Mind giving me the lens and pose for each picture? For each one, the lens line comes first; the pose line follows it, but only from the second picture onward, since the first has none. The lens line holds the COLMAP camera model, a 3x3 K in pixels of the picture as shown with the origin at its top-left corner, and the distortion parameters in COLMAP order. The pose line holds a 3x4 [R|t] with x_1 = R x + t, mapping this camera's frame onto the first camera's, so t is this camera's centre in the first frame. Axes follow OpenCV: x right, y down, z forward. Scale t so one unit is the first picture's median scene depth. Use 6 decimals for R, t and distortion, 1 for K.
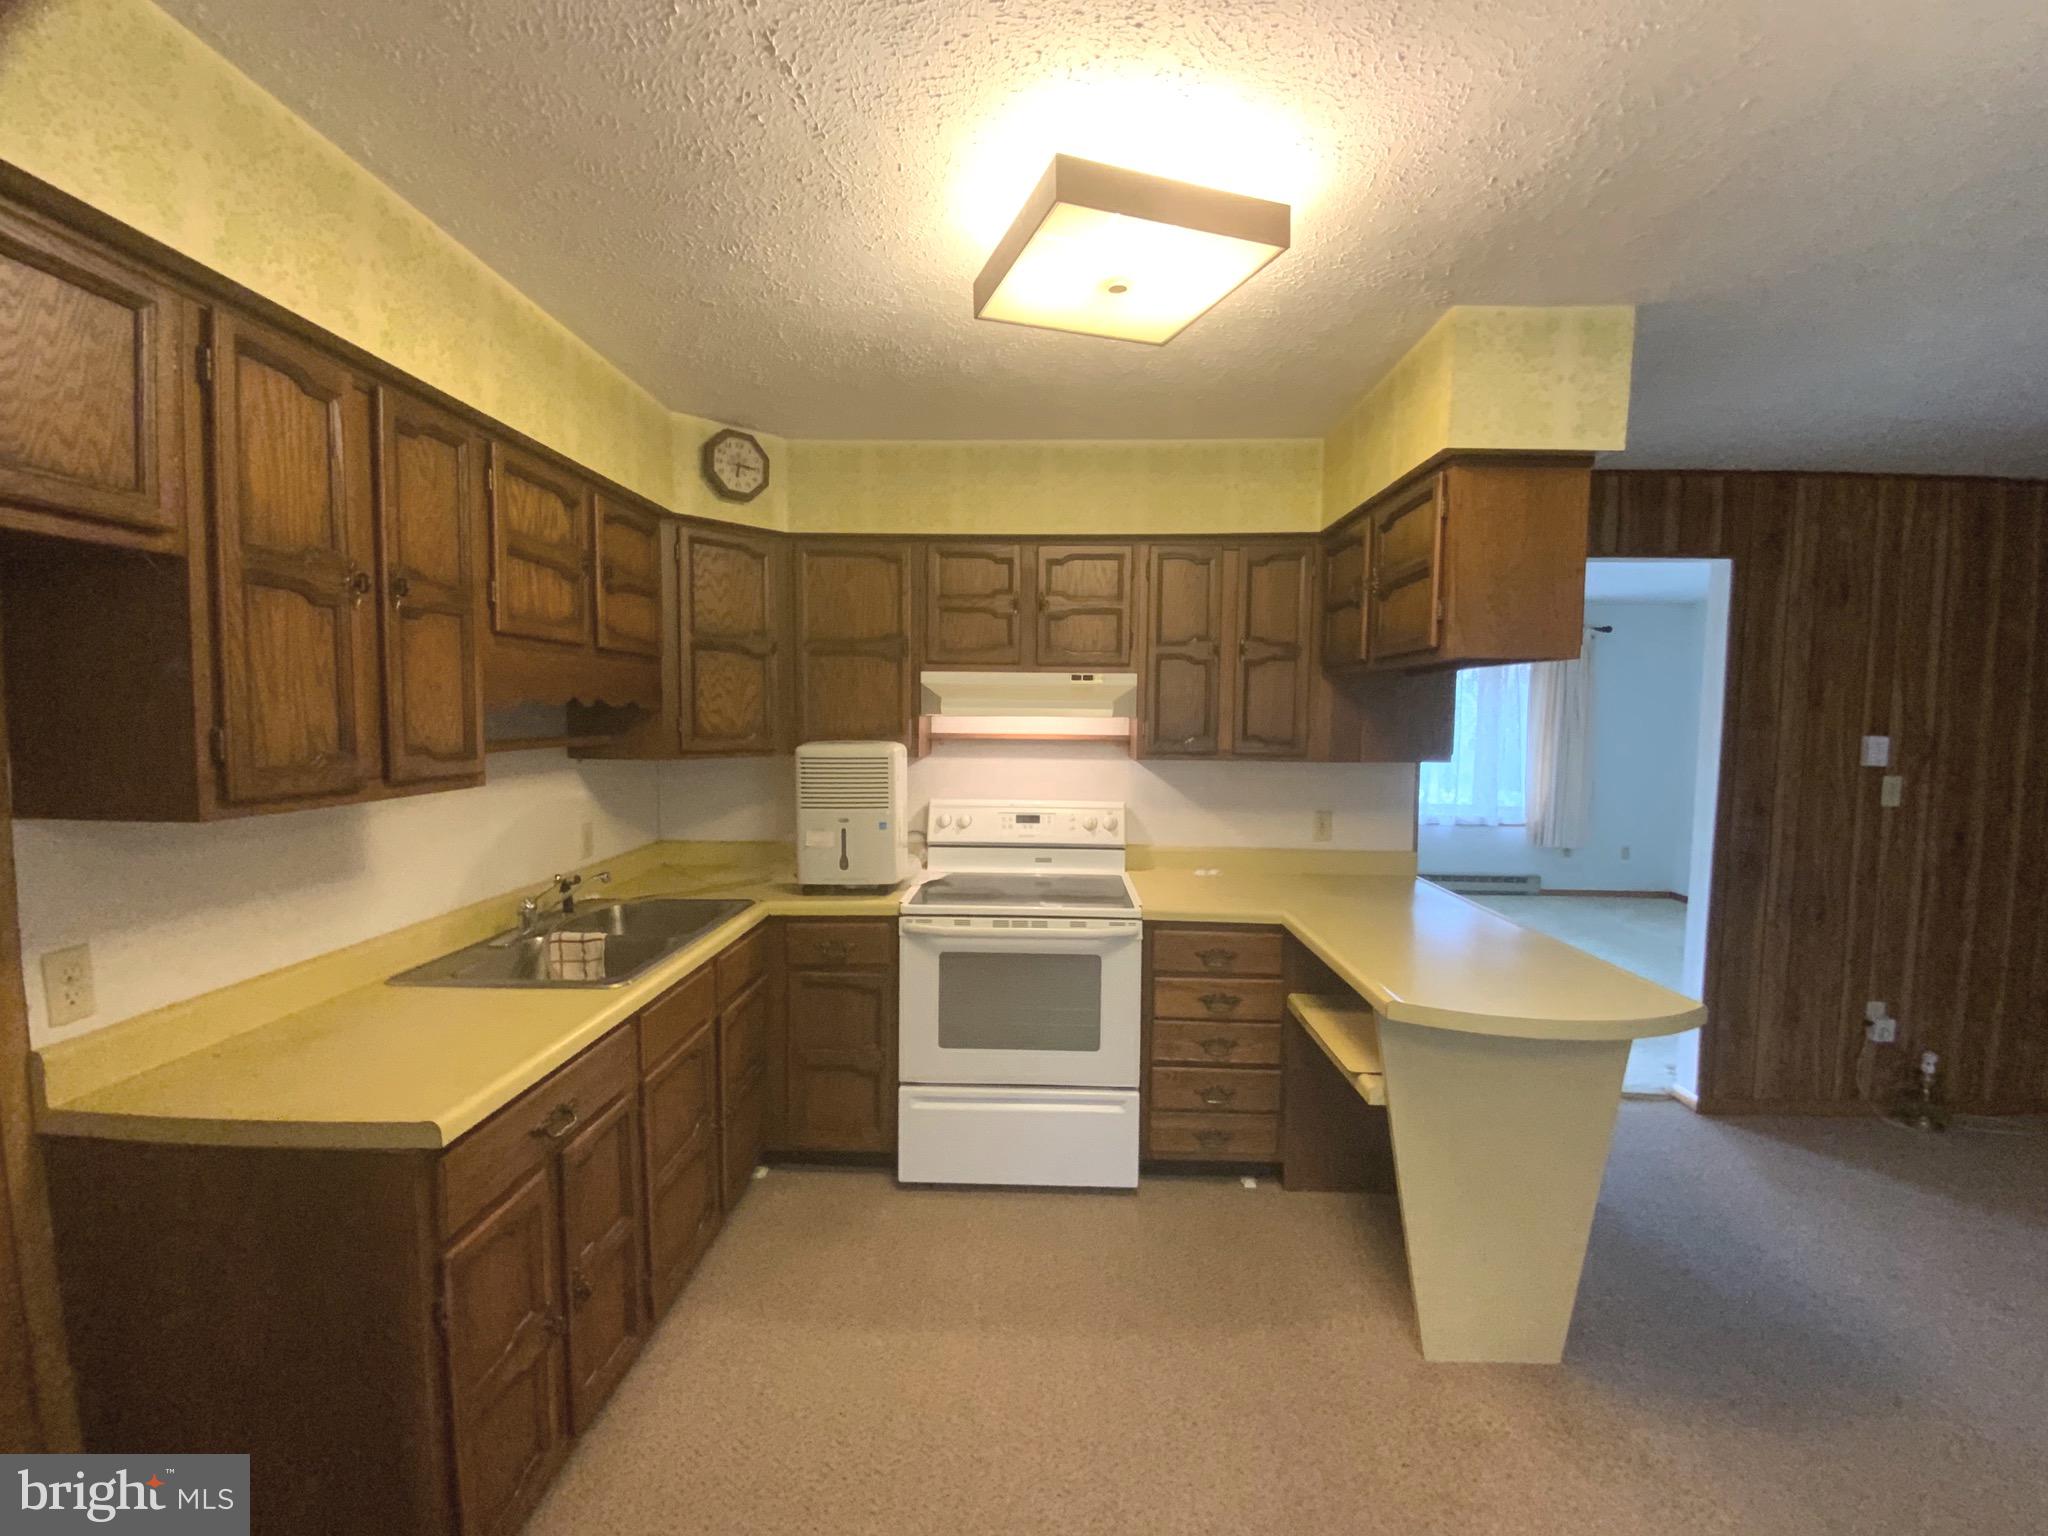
lens RADIAL K [[880.8, 0, 1020.0], [0, 880.8, 776.2], [0, 0, 1]] dist [-0.021395, -0.000153]
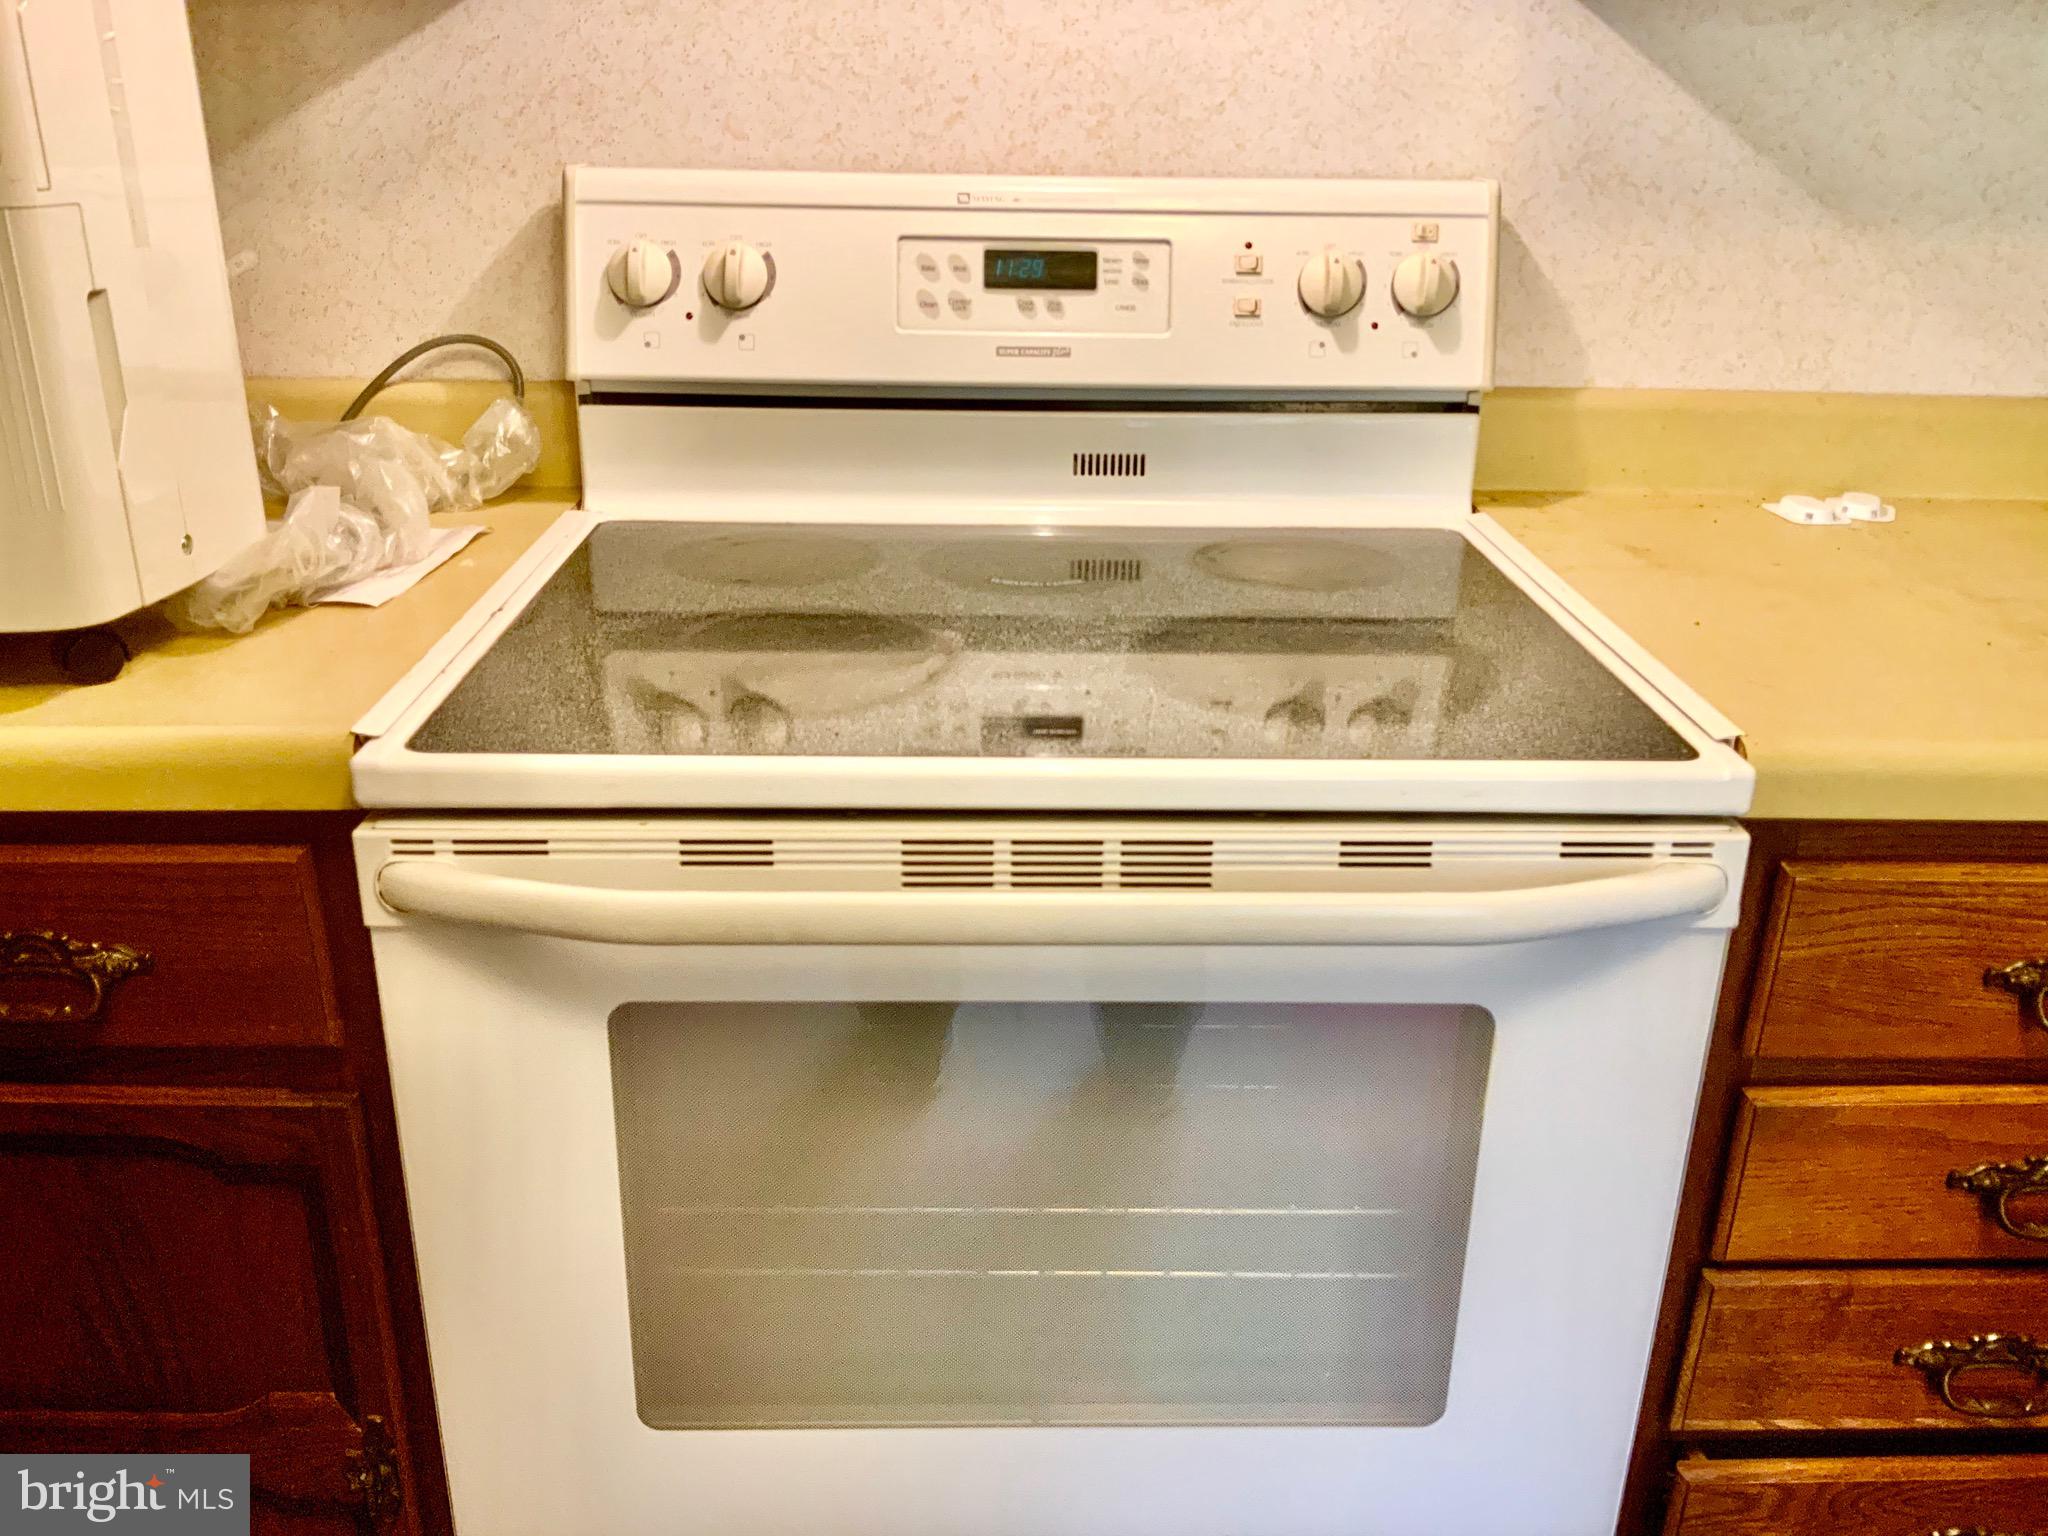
lens RADIAL K [[1689.2, 0, 1024.0], [0, 1689.2, 768.0], [0, 0, 1]] dist [0.079301, 0.001815]
pose [[0.997799, -0.018487, 0.063683, -0.026925], [-0.001110, 0.955562, 0.294788, 0.048962], [-0.066303, -0.294209, 0.953438, 0.657261]]
